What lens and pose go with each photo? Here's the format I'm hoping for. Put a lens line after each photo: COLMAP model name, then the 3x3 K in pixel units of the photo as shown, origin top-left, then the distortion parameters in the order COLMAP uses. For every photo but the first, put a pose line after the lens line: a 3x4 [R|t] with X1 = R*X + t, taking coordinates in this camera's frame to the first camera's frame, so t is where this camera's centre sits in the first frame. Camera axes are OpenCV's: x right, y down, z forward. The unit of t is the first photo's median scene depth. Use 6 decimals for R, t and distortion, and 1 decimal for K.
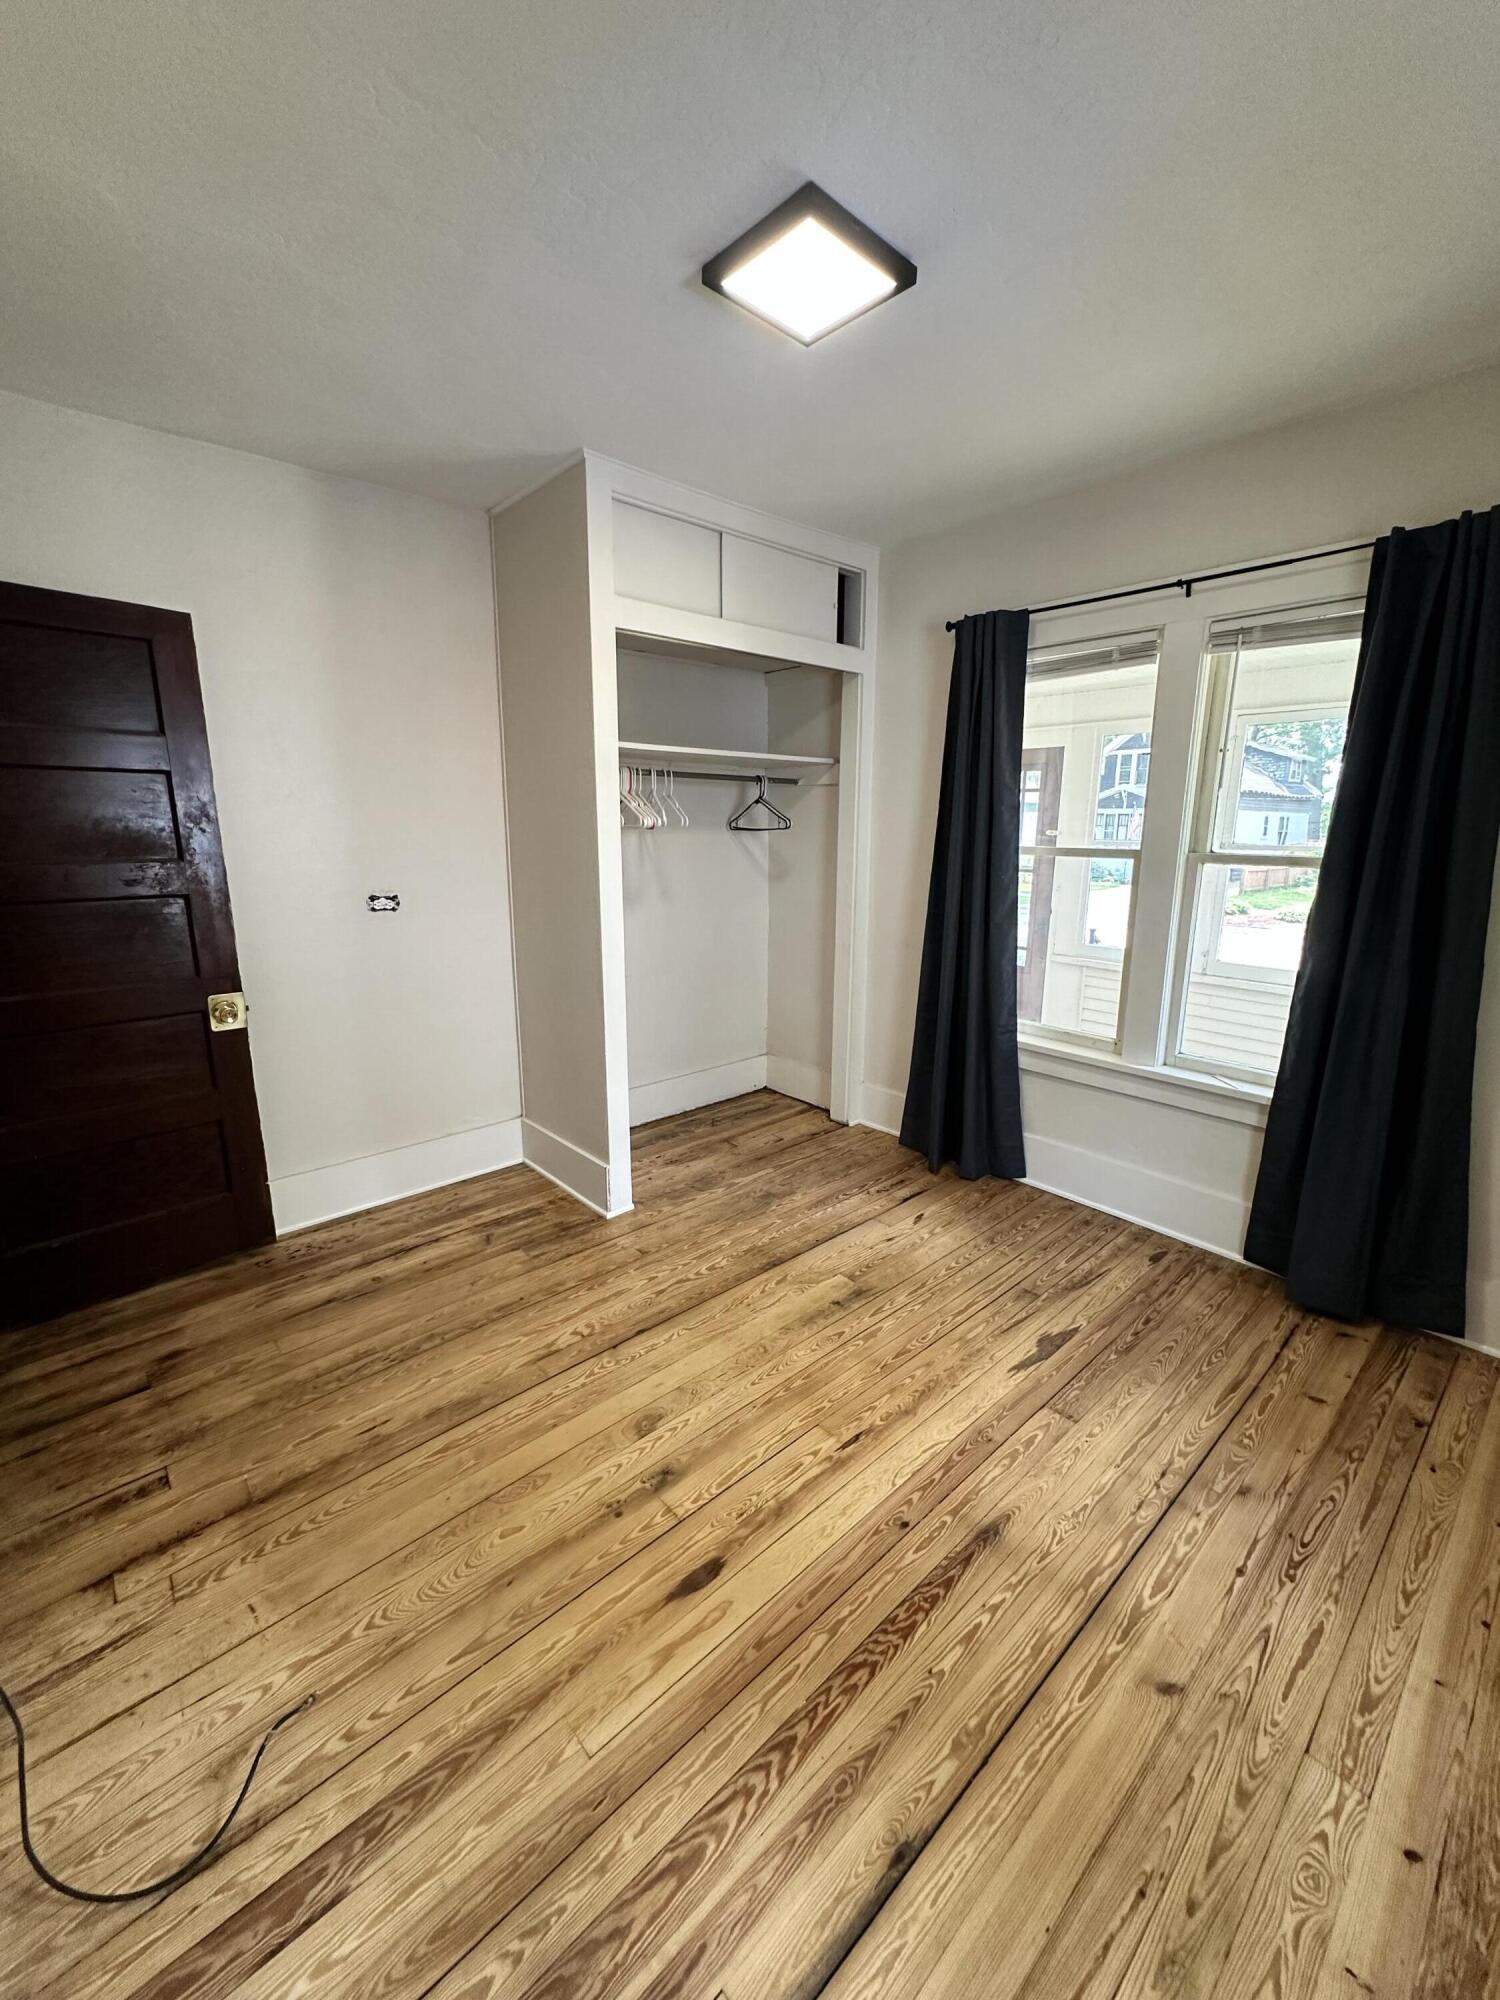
lens RADIAL K [[797.7, 0, 753.2], [0, 797.7, 997.5], [0, 0, 1]] dist [-0.001195, 0.000262]
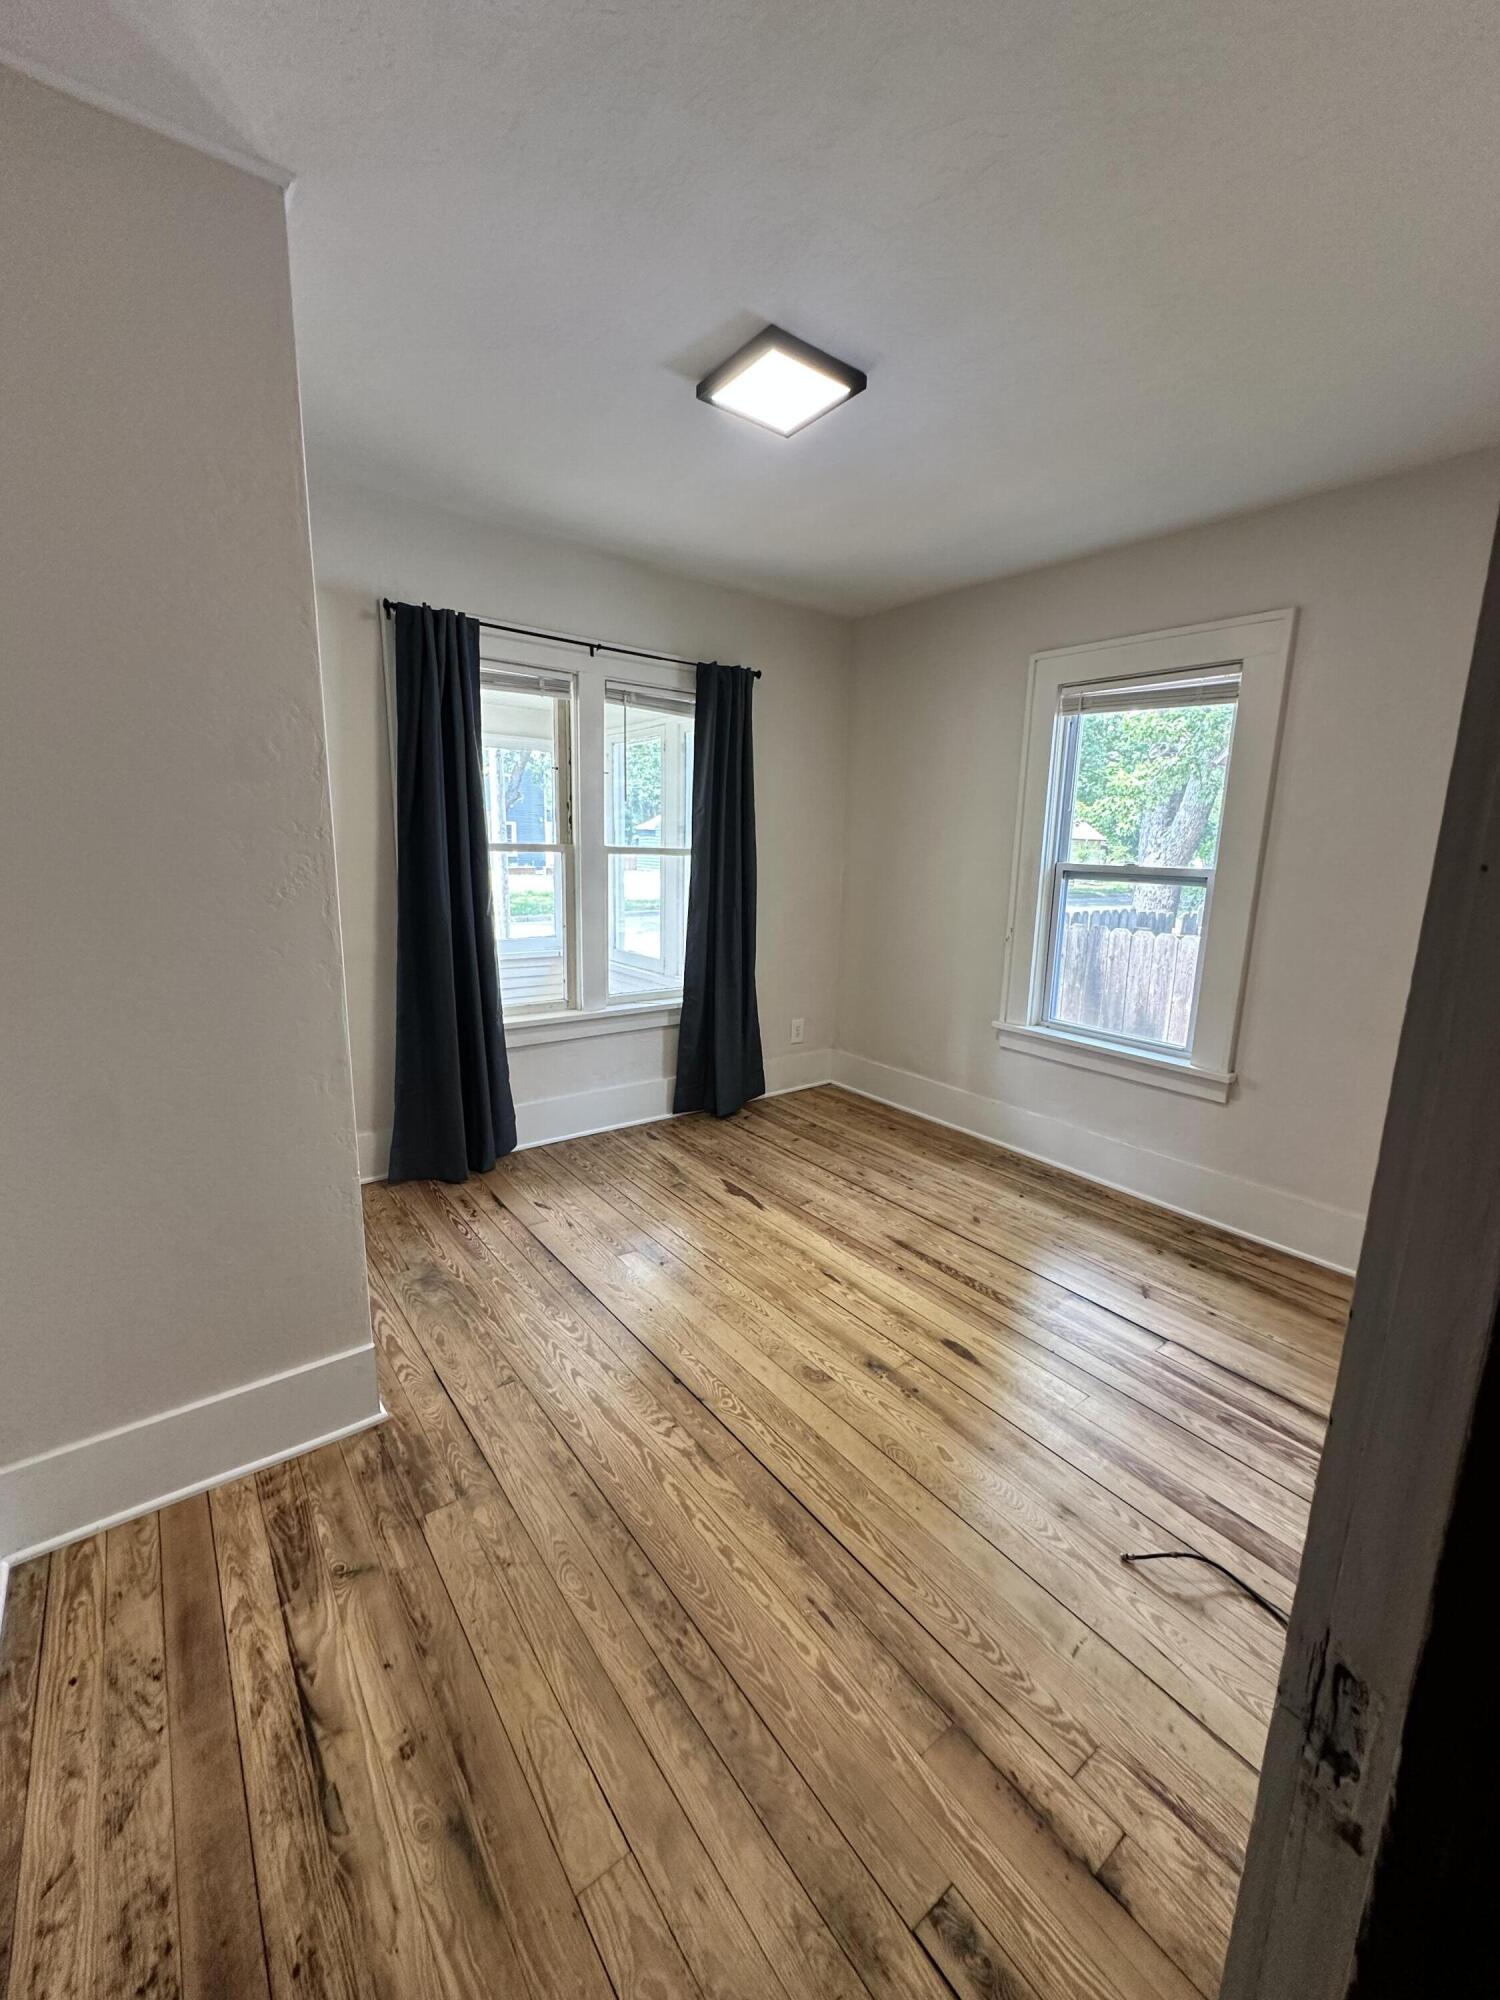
lens RADIAL K [[797.7, 0, 753.2], [0, 797.7, 997.5], [0, 0, 1]] dist [-0.001195, 0.000262]
pose [[0.075800, -0.195189, 0.977832, -0.963220], [0.189050, 0.965680, 0.178109, -0.150586], [-0.979037, 0.171359, 0.110099, 0.764950]]
